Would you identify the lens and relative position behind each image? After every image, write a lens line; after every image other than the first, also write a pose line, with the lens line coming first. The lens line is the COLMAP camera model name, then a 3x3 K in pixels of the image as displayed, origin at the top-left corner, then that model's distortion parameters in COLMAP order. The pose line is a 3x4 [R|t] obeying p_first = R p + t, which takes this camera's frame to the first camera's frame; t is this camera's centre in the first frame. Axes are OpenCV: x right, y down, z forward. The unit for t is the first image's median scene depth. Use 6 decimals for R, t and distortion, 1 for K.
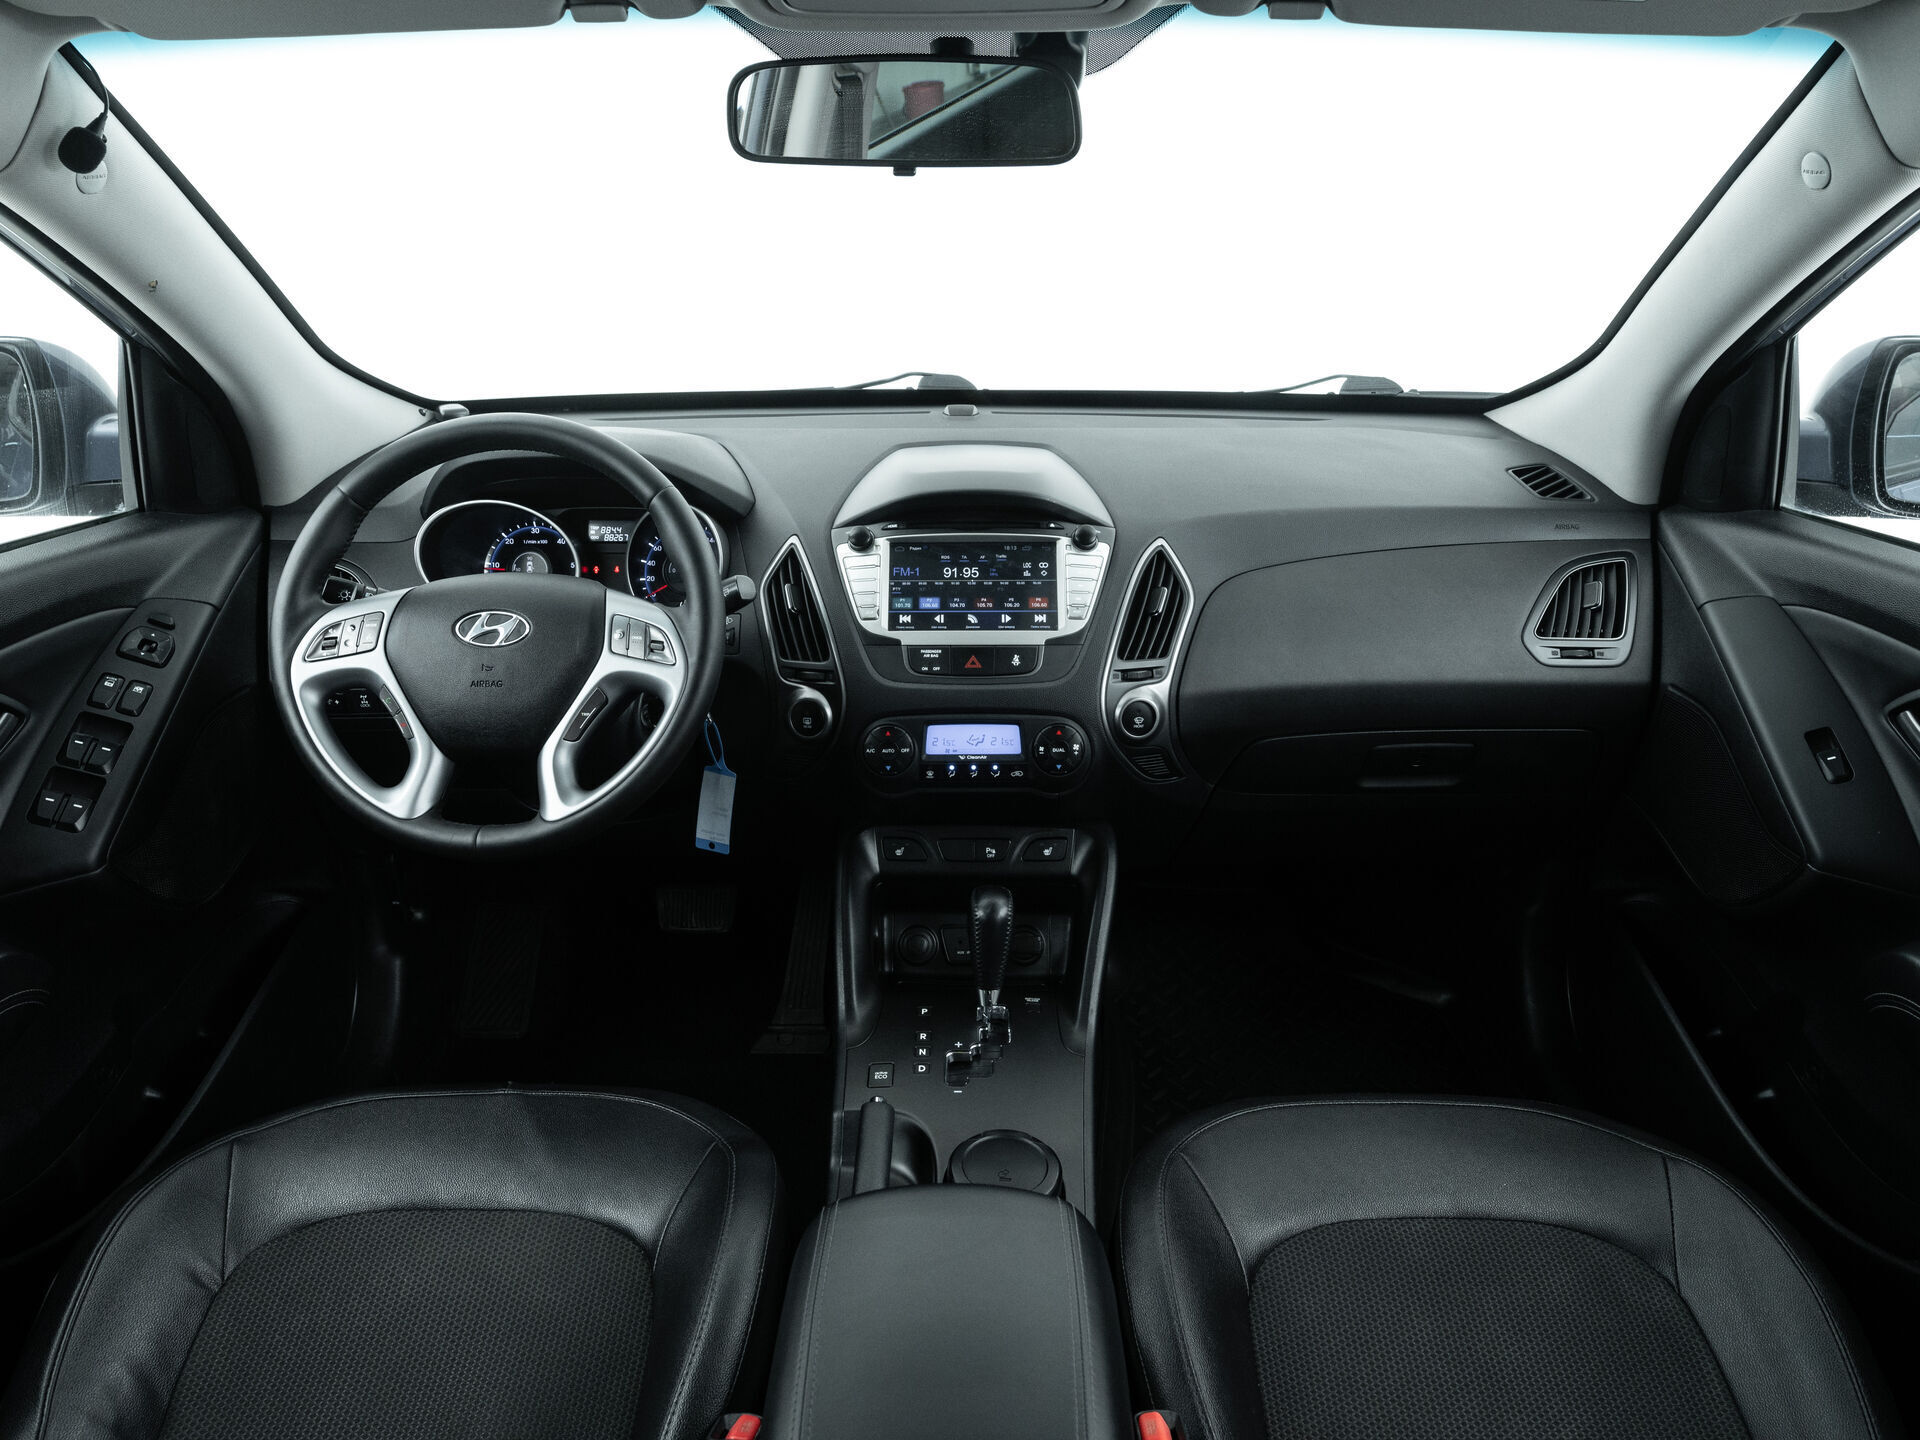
lens RADIAL K [[1248.5, 0, 964.2], [0, 1248.5, 716.5], [0, 0, 1]] dist [-0.021699, -0.003276]
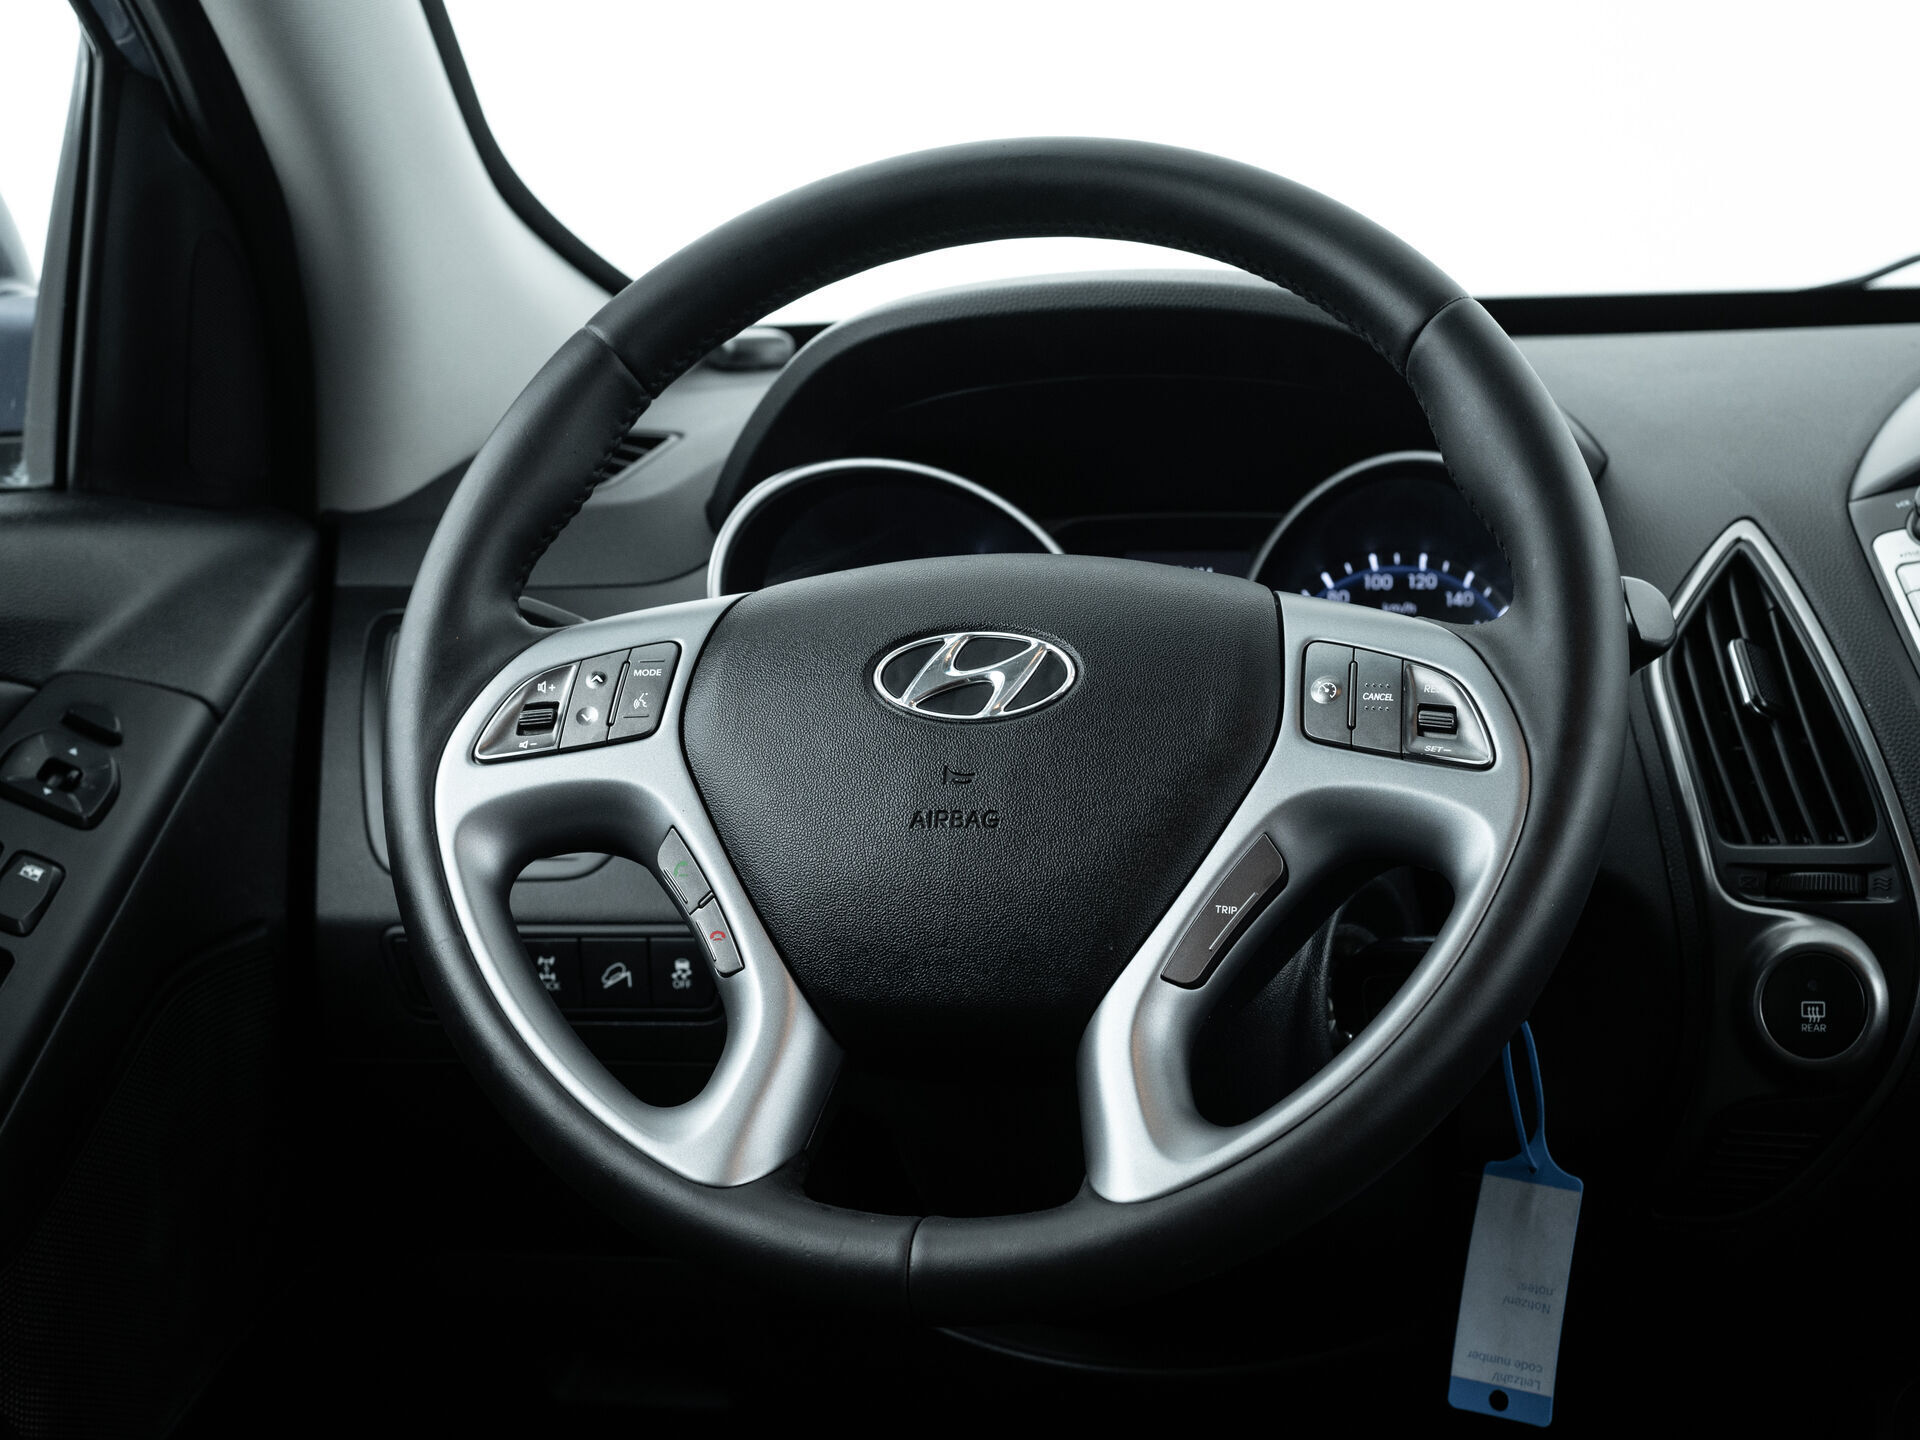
lens RADIAL K [[3279.2, 0, 953.4], [0, 3279.2, 725.0], [0, 0, 1]] dist [-0.109185, 0.000000]
pose [[0.971649, -0.005314, -0.236370, -0.143401], [-0.052858, 0.969560, -0.239079, 0.151550], [0.230445, 0.244795, 0.941791, 0.097934]]
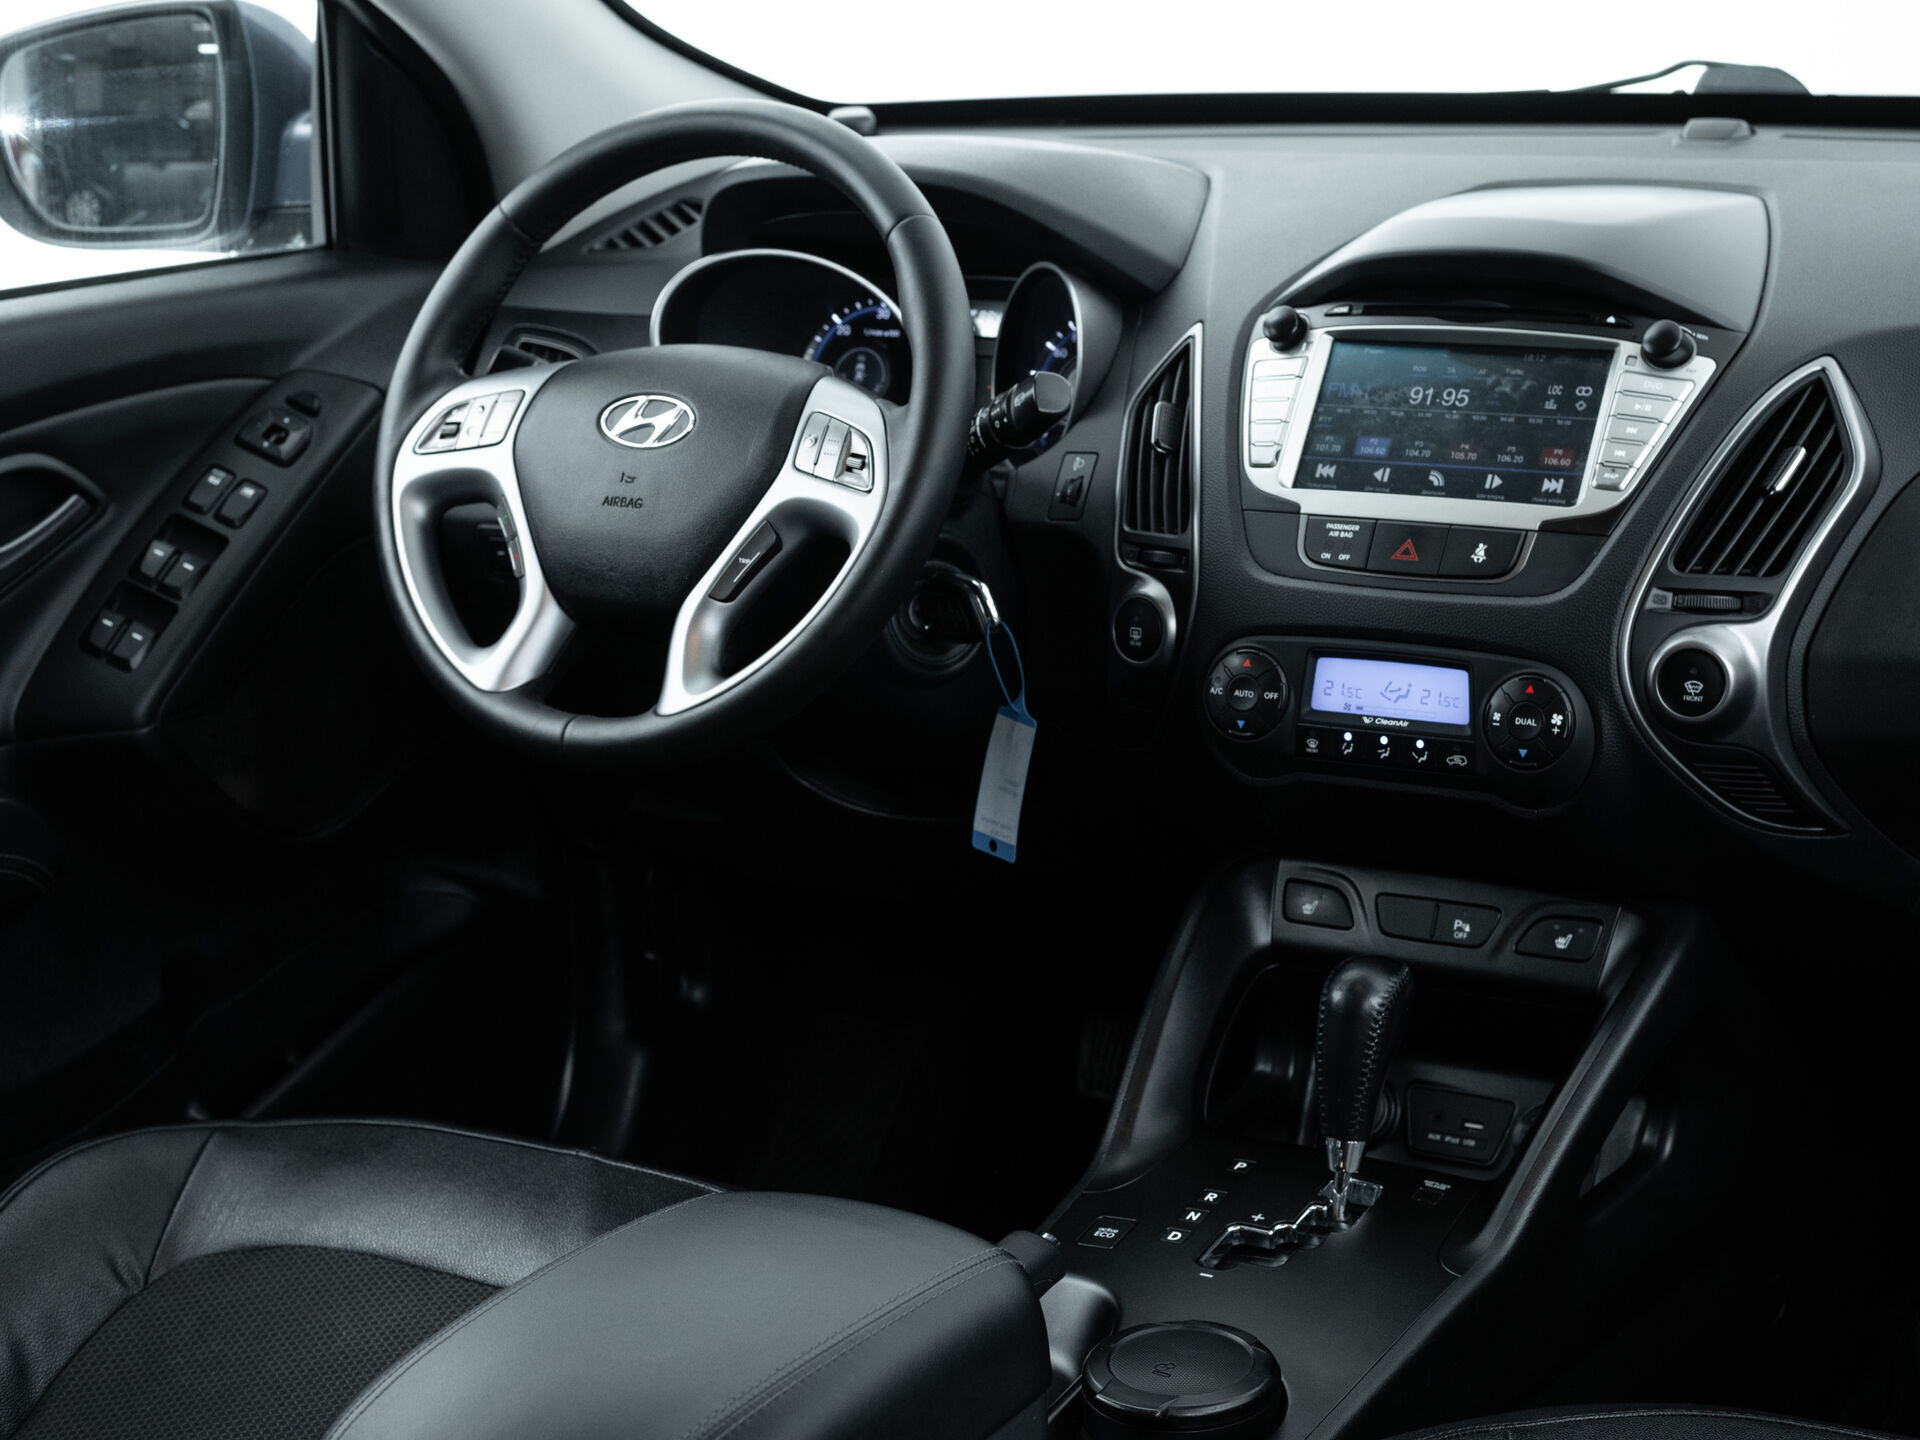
lens RADIAL K [[3279.2, 0, 976.0], [0, 3279.2, 725.8], [0, 0, 1]] dist [-0.109185, 0.000000]
pose [[0.855923, 0.099646, -0.507411, 0.579567], [-0.142694, 0.988672, -0.046547, 0.126237], [0.497025, 0.112245, 0.860446, -0.326944]]
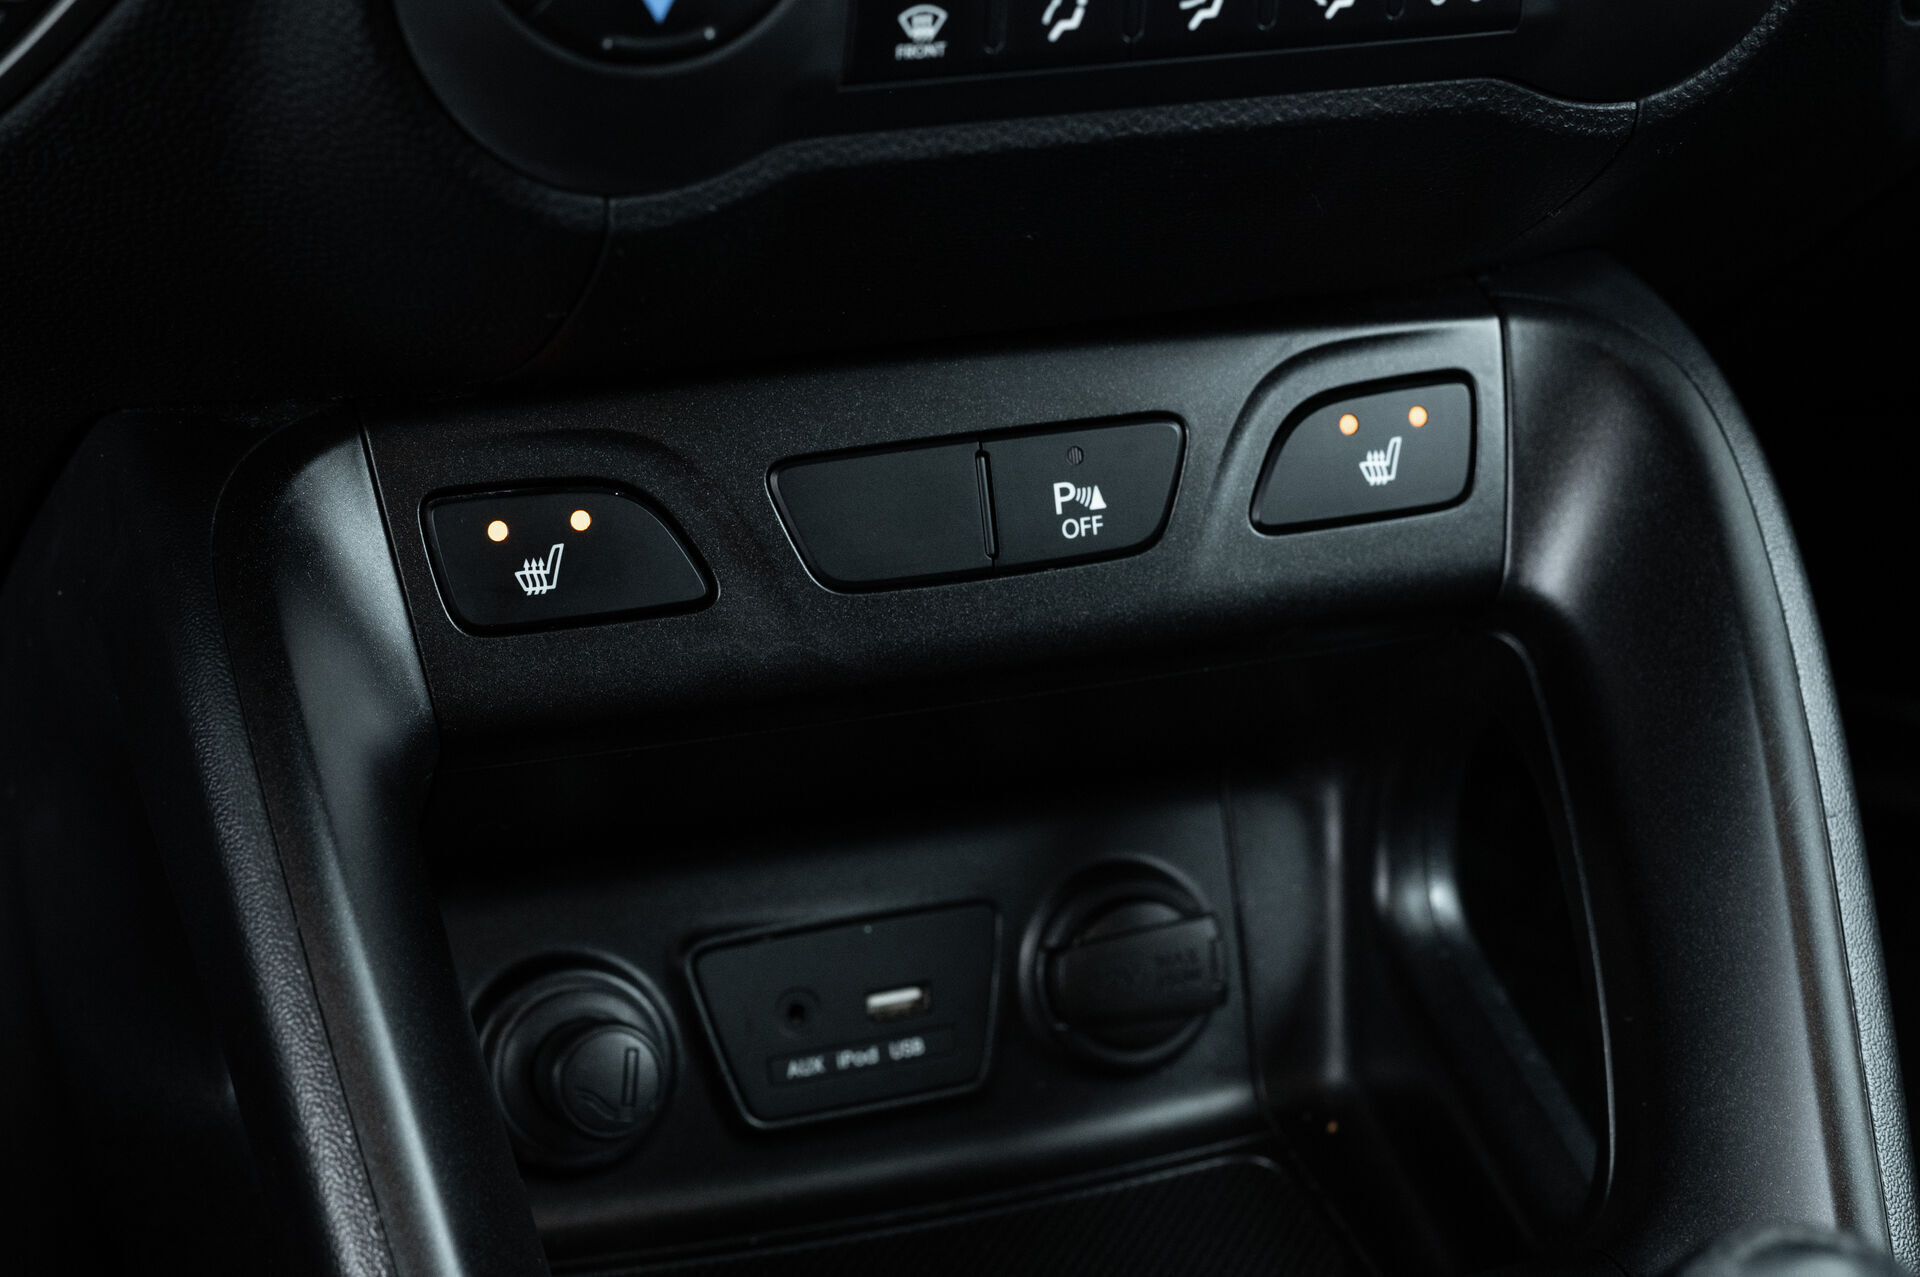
lens RADIAL K [[3374.3, 0, 847.3], [0, 3374.3, 585.8], [0, 0, 1]] dist [-0.144909, 0.000000]
pose [[0.937632, -0.128403, 0.323045, -0.165728], [0.072003, 0.980865, 0.180885, 0.038390], [-0.340090, -0.146343, 0.928936, 0.635564]]
